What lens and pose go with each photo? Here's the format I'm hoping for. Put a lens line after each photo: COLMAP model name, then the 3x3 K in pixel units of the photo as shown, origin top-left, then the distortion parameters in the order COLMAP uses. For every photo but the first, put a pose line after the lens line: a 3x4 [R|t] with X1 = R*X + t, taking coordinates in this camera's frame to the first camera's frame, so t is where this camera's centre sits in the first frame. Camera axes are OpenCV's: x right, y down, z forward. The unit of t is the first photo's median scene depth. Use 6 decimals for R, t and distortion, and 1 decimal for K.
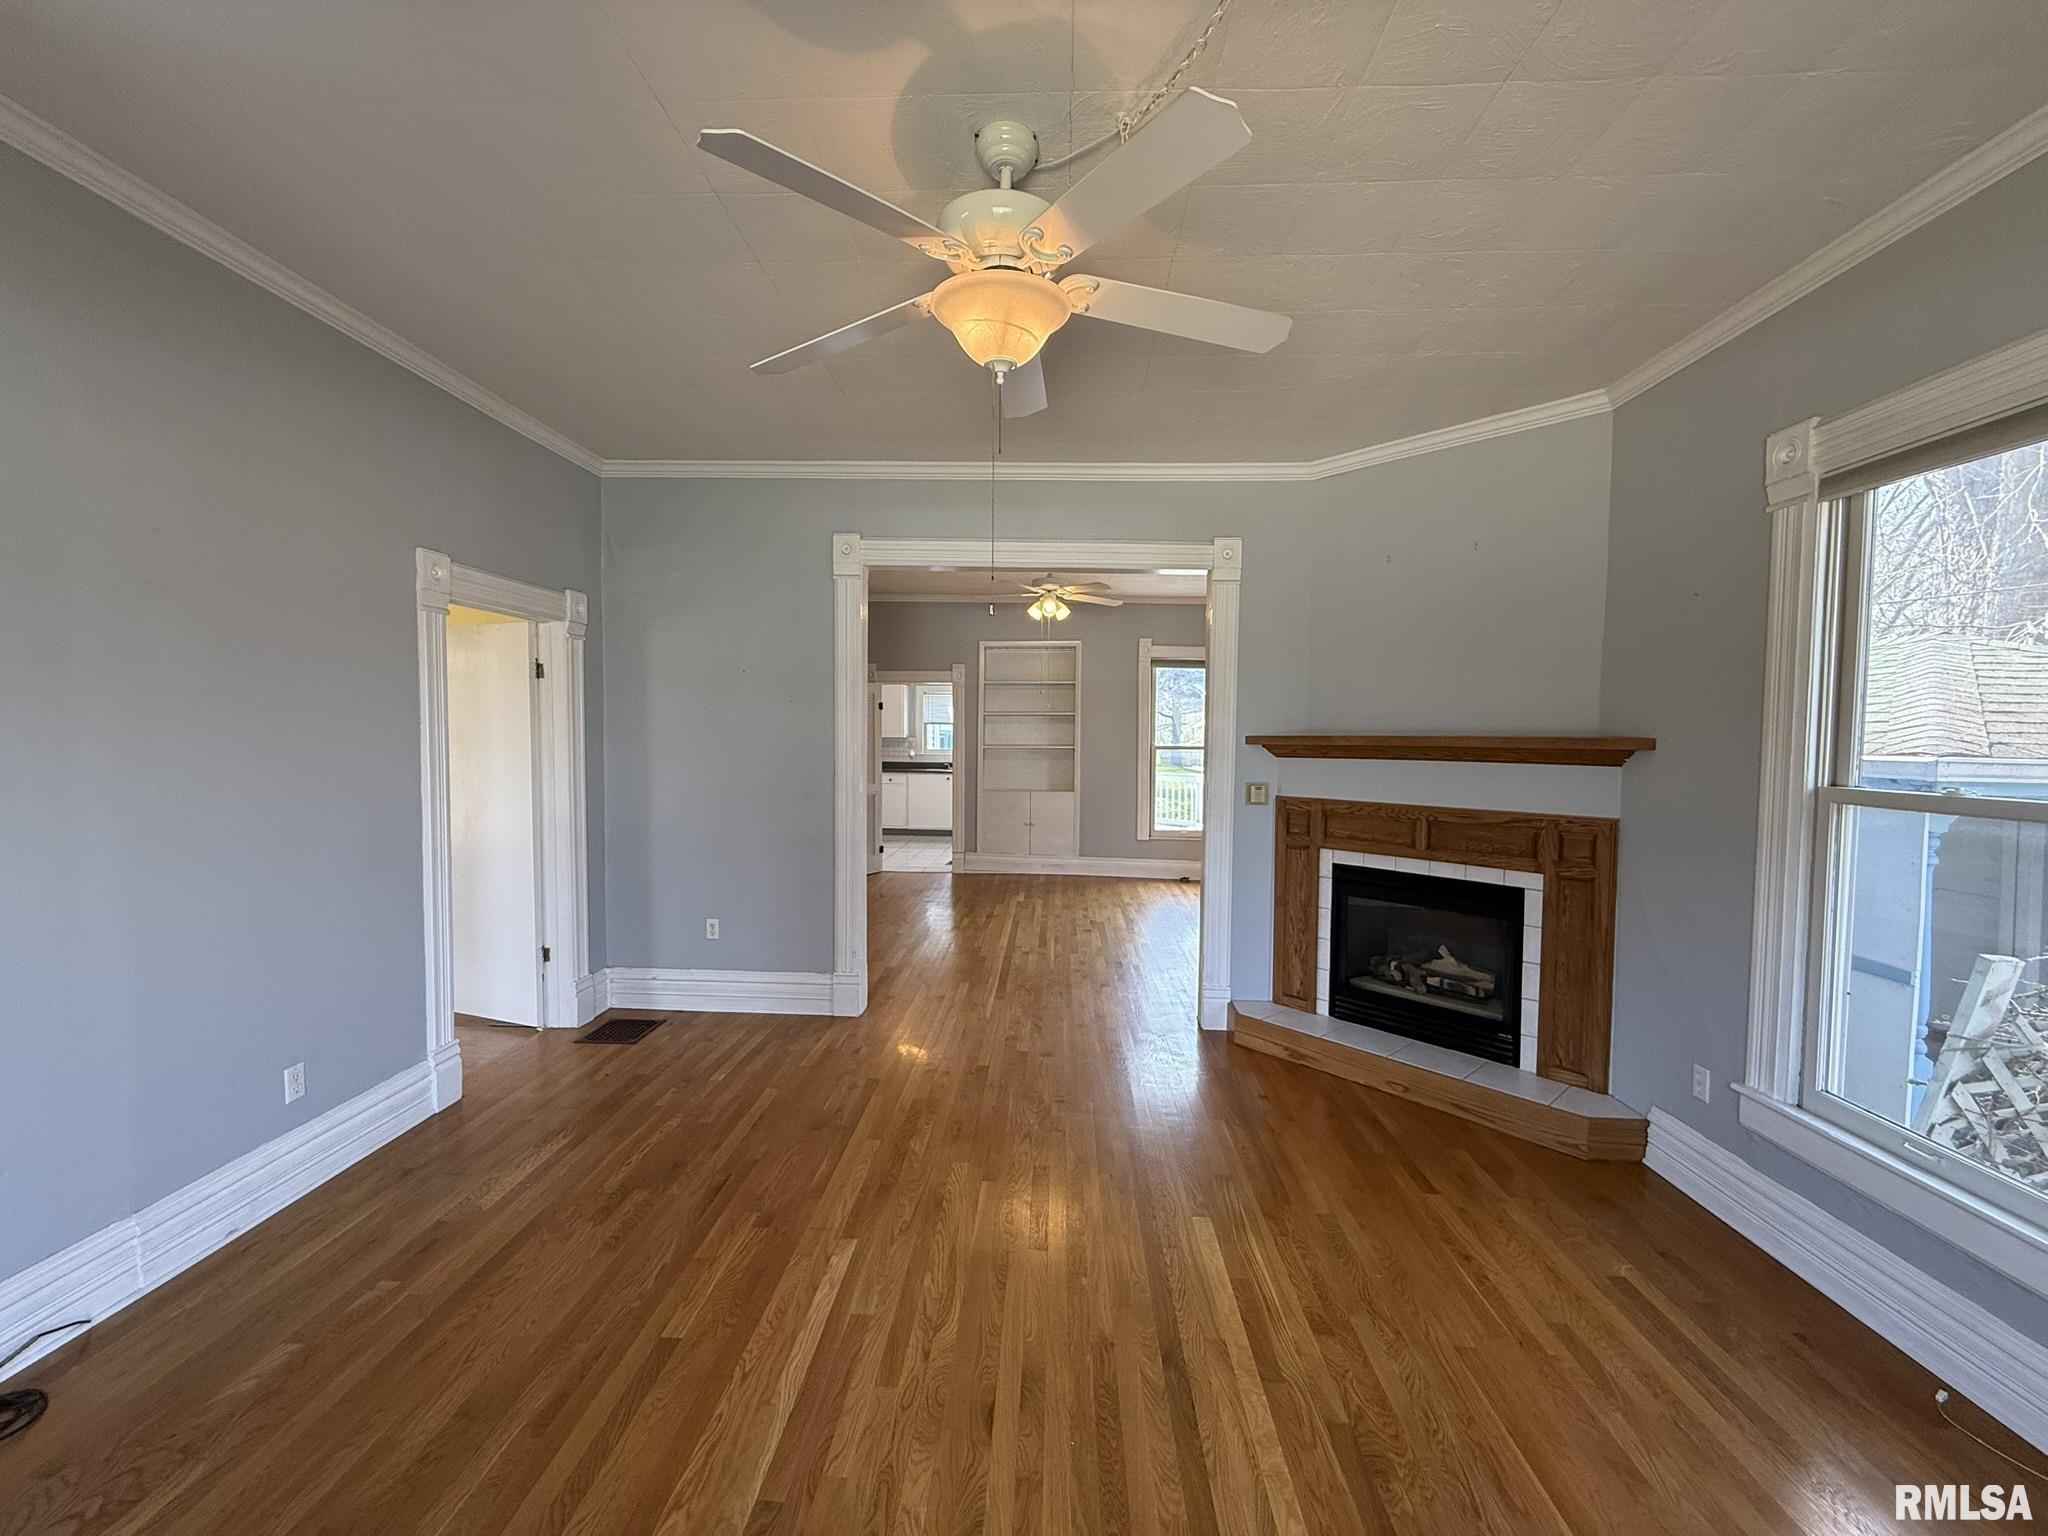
lens RADIAL K [[816.4, 0, 1030.2], [0, 816.4, 765.9], [0, 0, 1]] dist [0.000700, -0.000158]
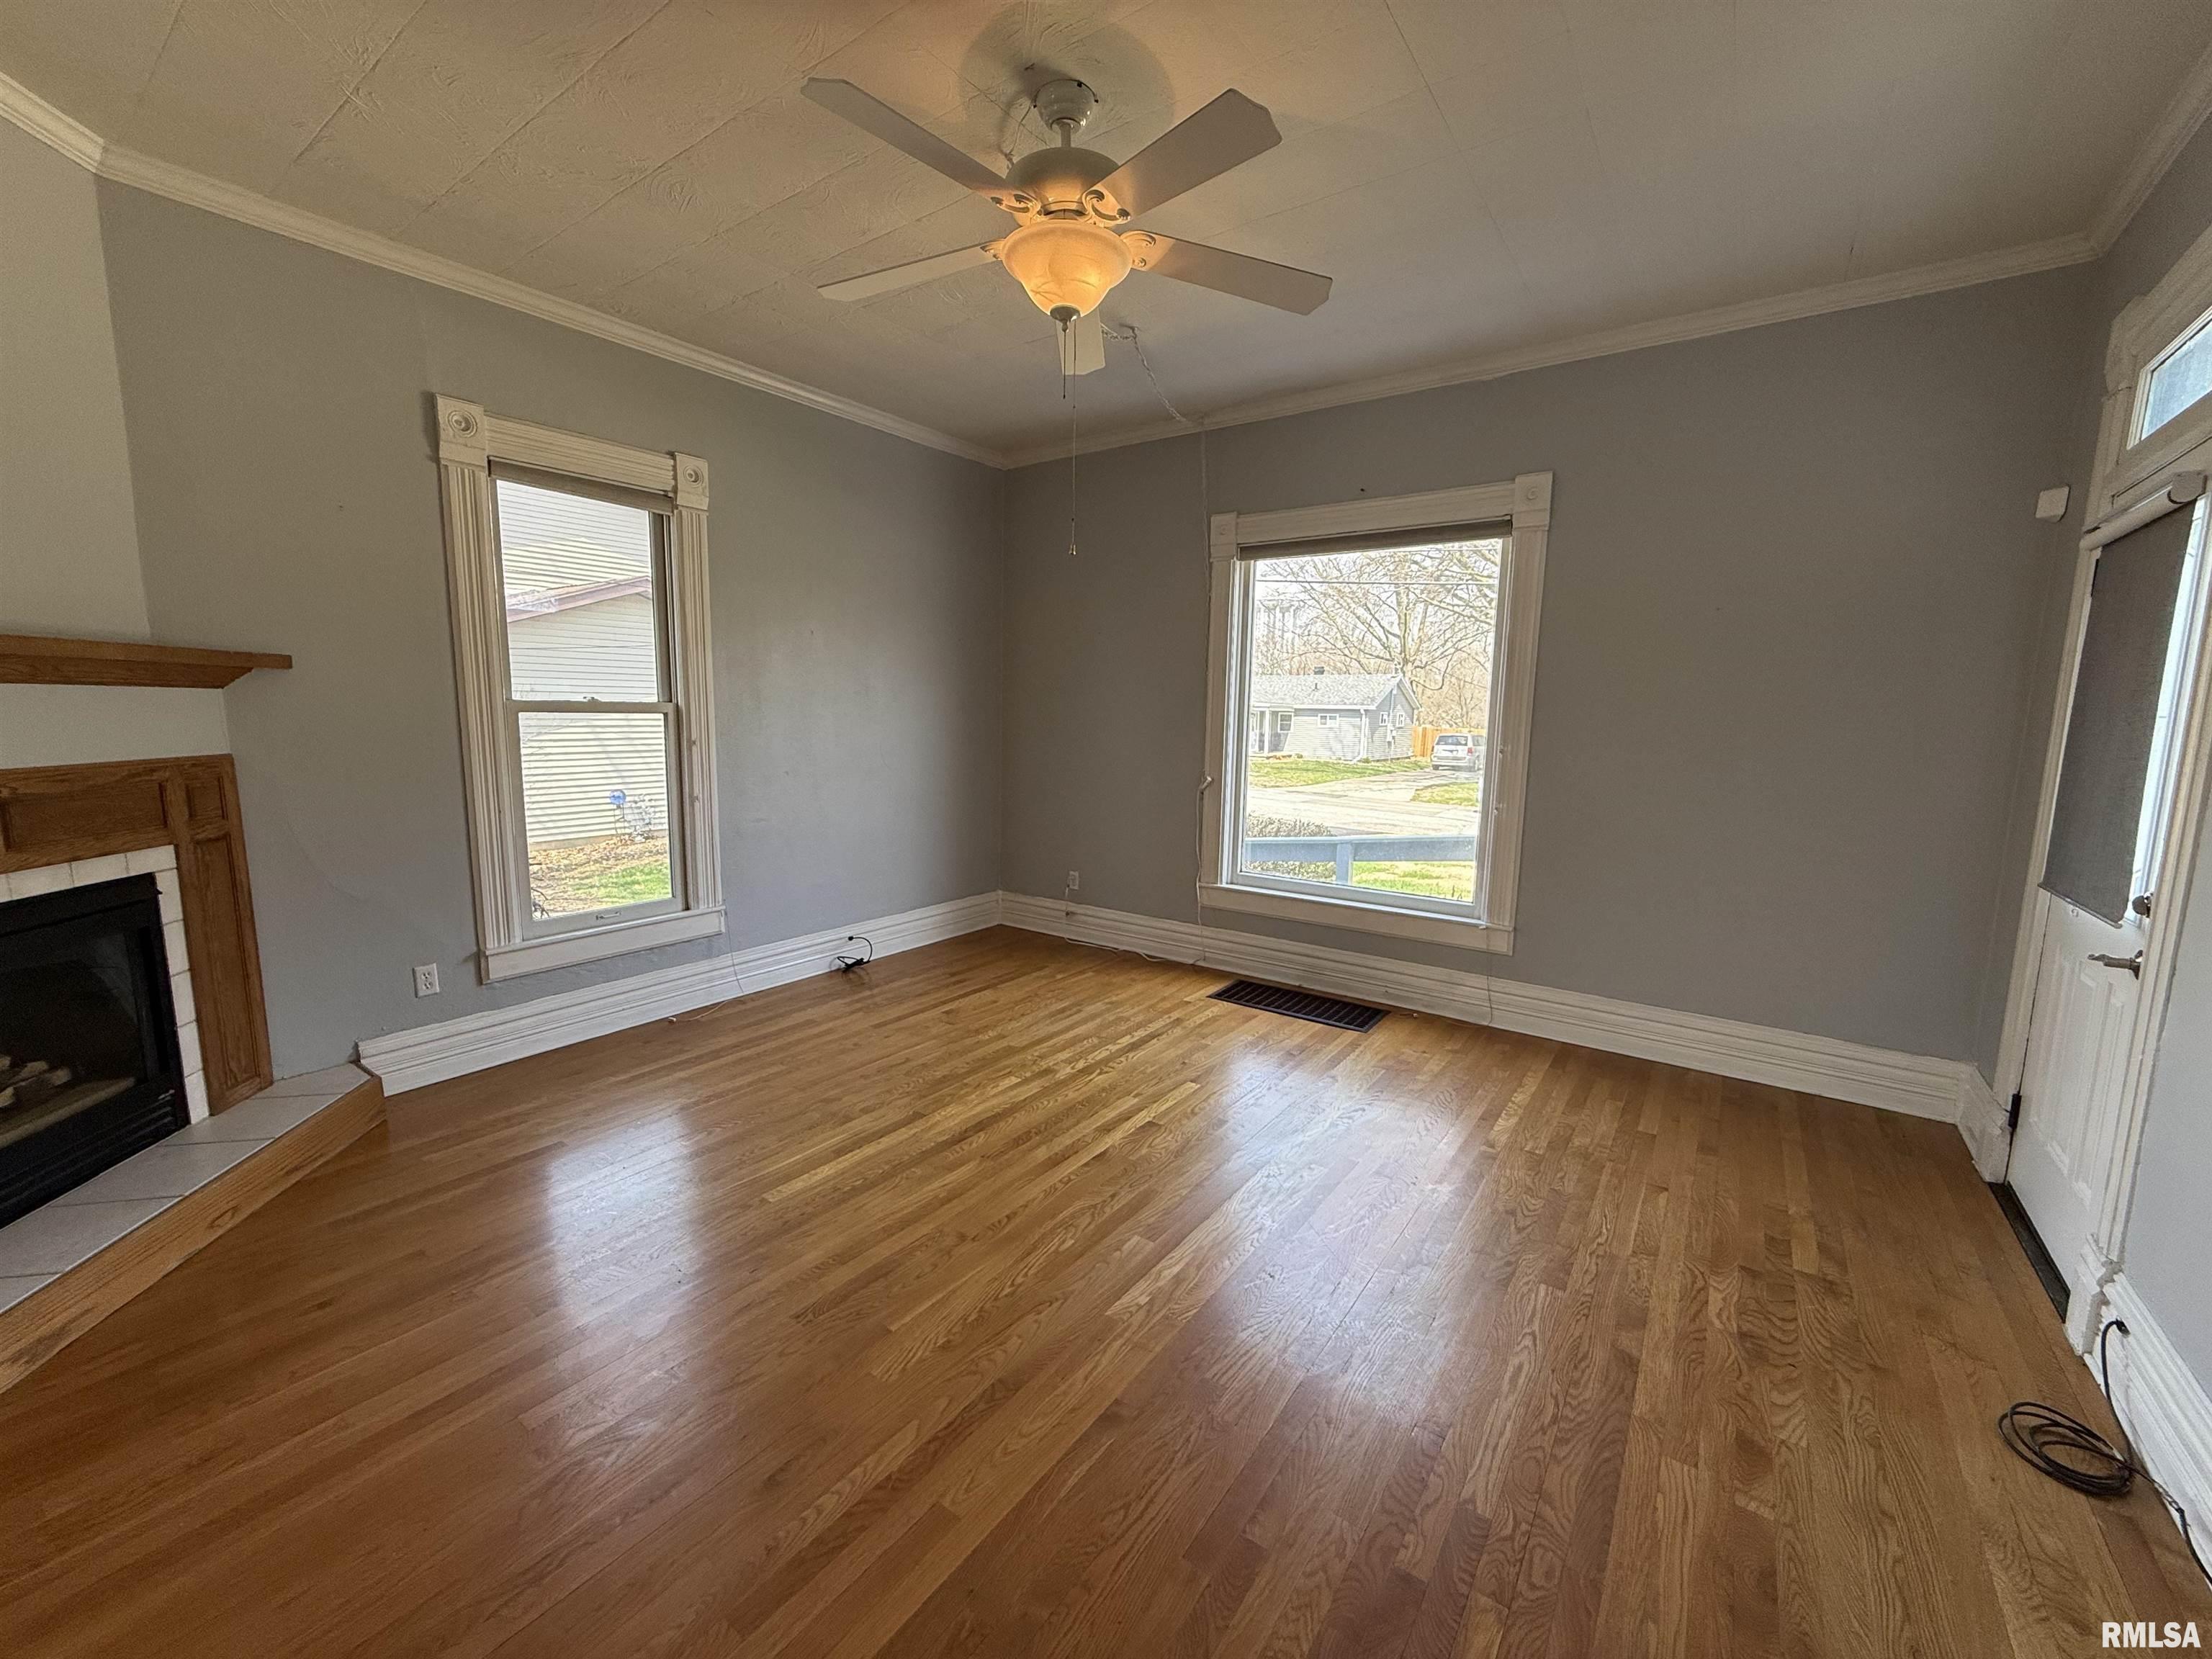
lens RADIAL K [[881.8, 0, 1096.7], [0, 881.8, 823.4], [0, 0, 1]] dist [0.000700, -0.000158]
pose [[-0.828137, -0.093538, 0.552666, -0.522500], [0.000313, 0.985901, 0.167331, -0.014331], [-0.560525, 0.138745, -0.816432, 1.359857]]
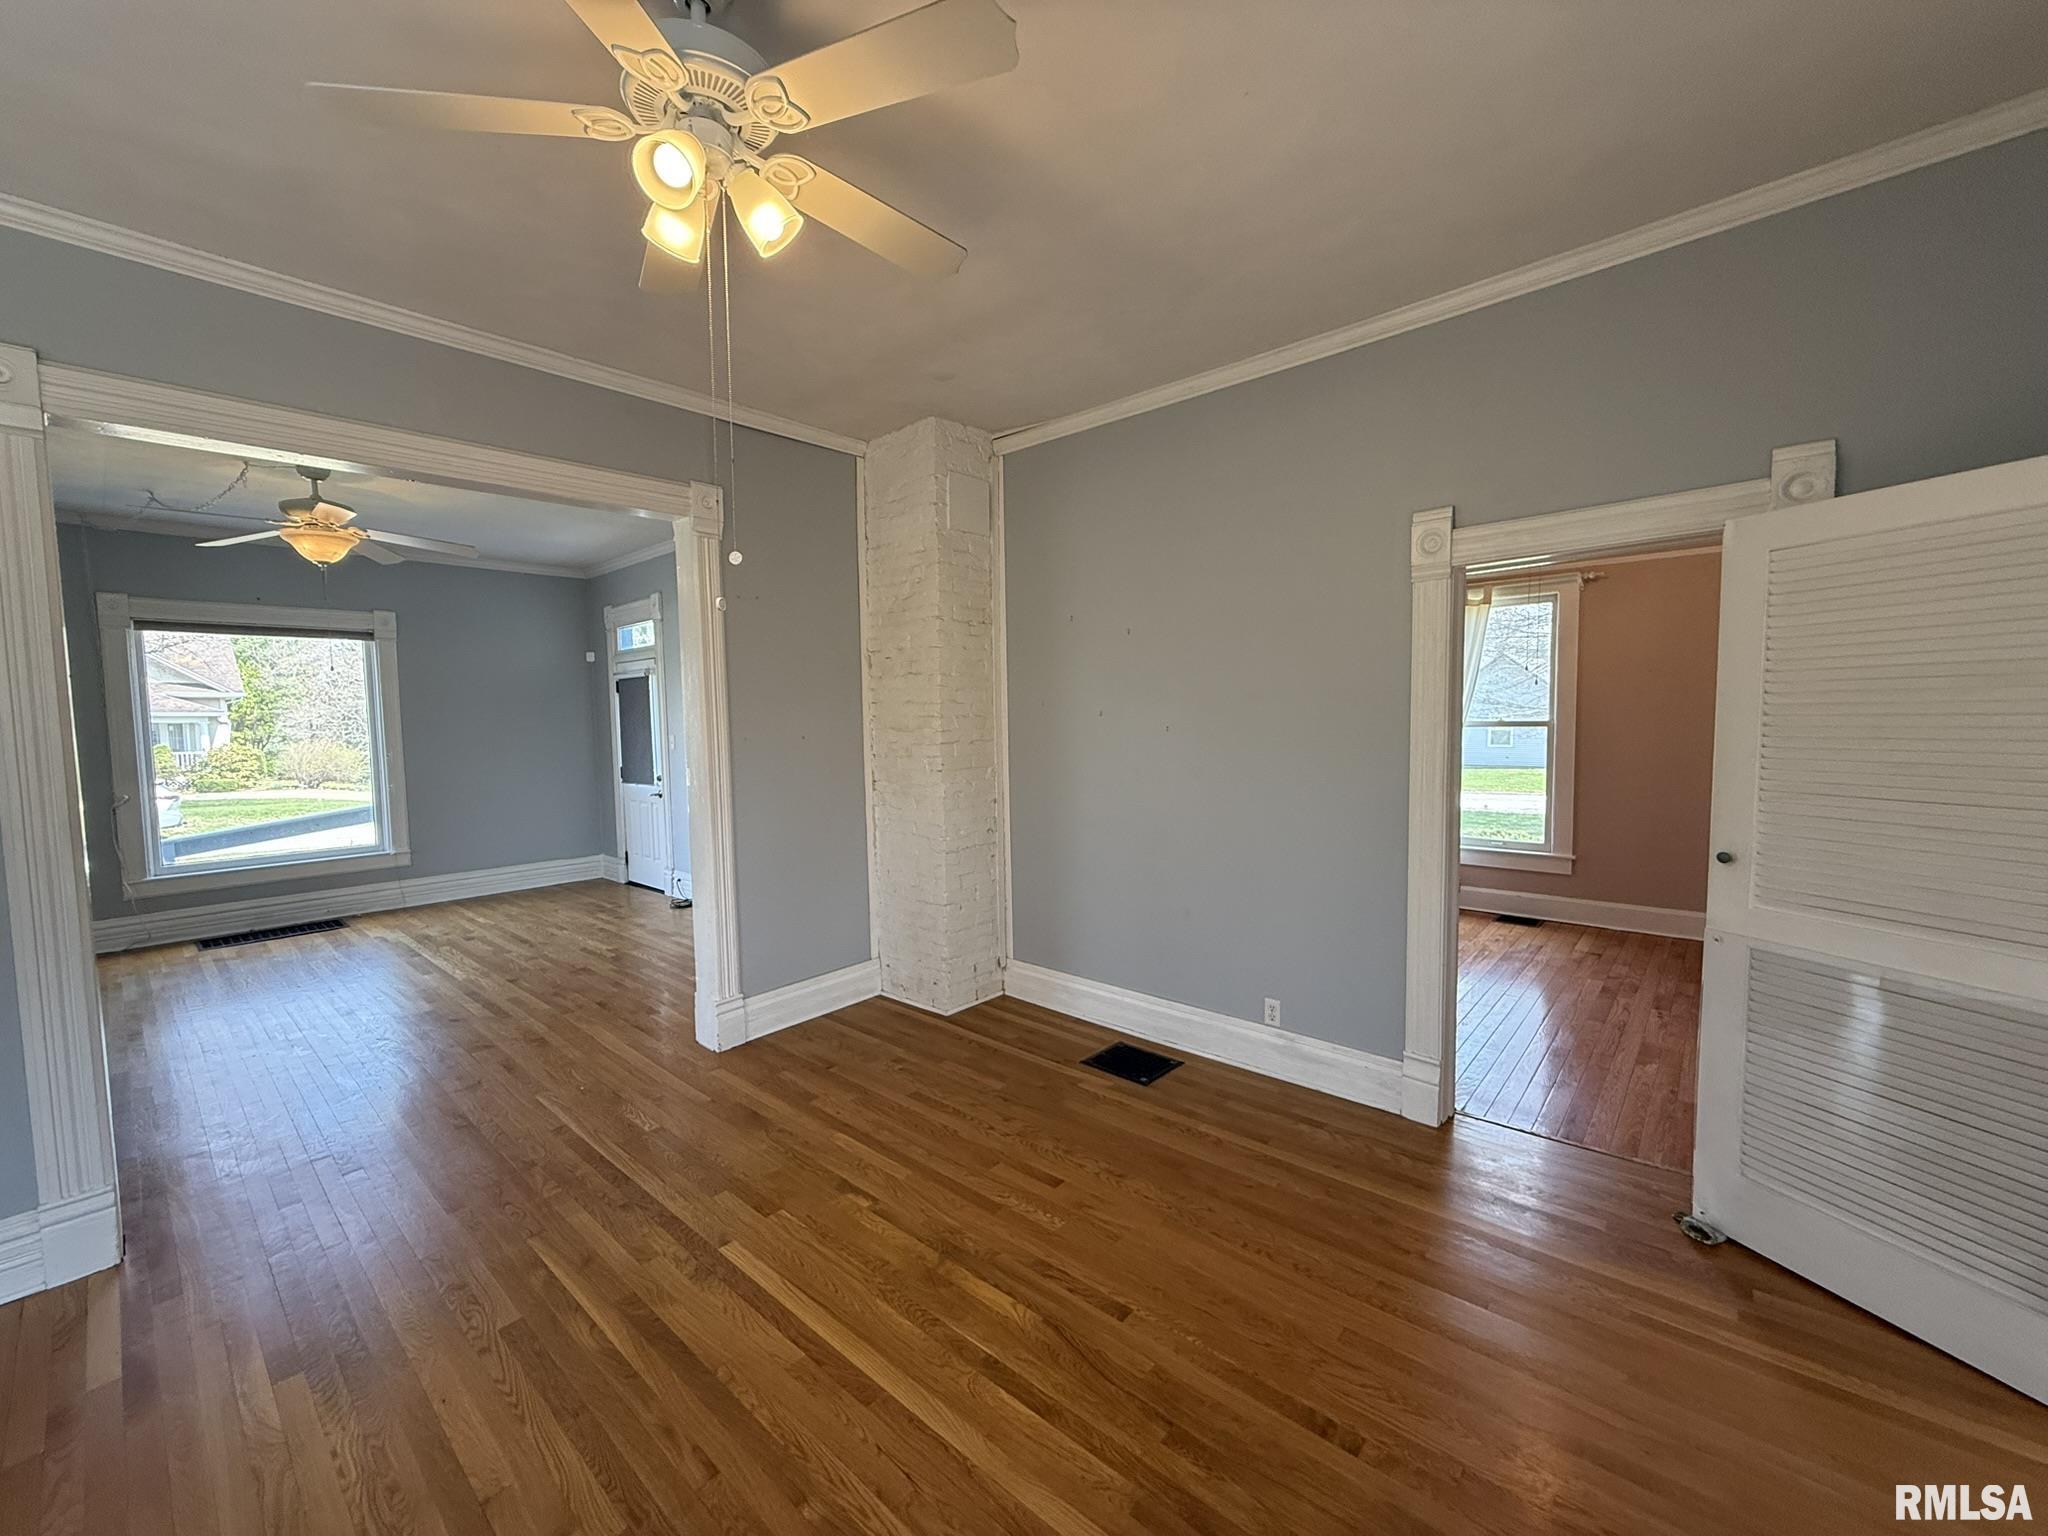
lens RADIAL K [[816.4, 0, 1026.7], [0, 816.4, 768.2], [0, 0, 1]] dist [0.000700, -0.000158]
pose [[-0.633448, 0.053995, -0.771899, 0.347197], [-0.024323, 0.995680, 0.089609, -0.112693], [0.773403, 0.075538, -0.629398, 2.717376]]
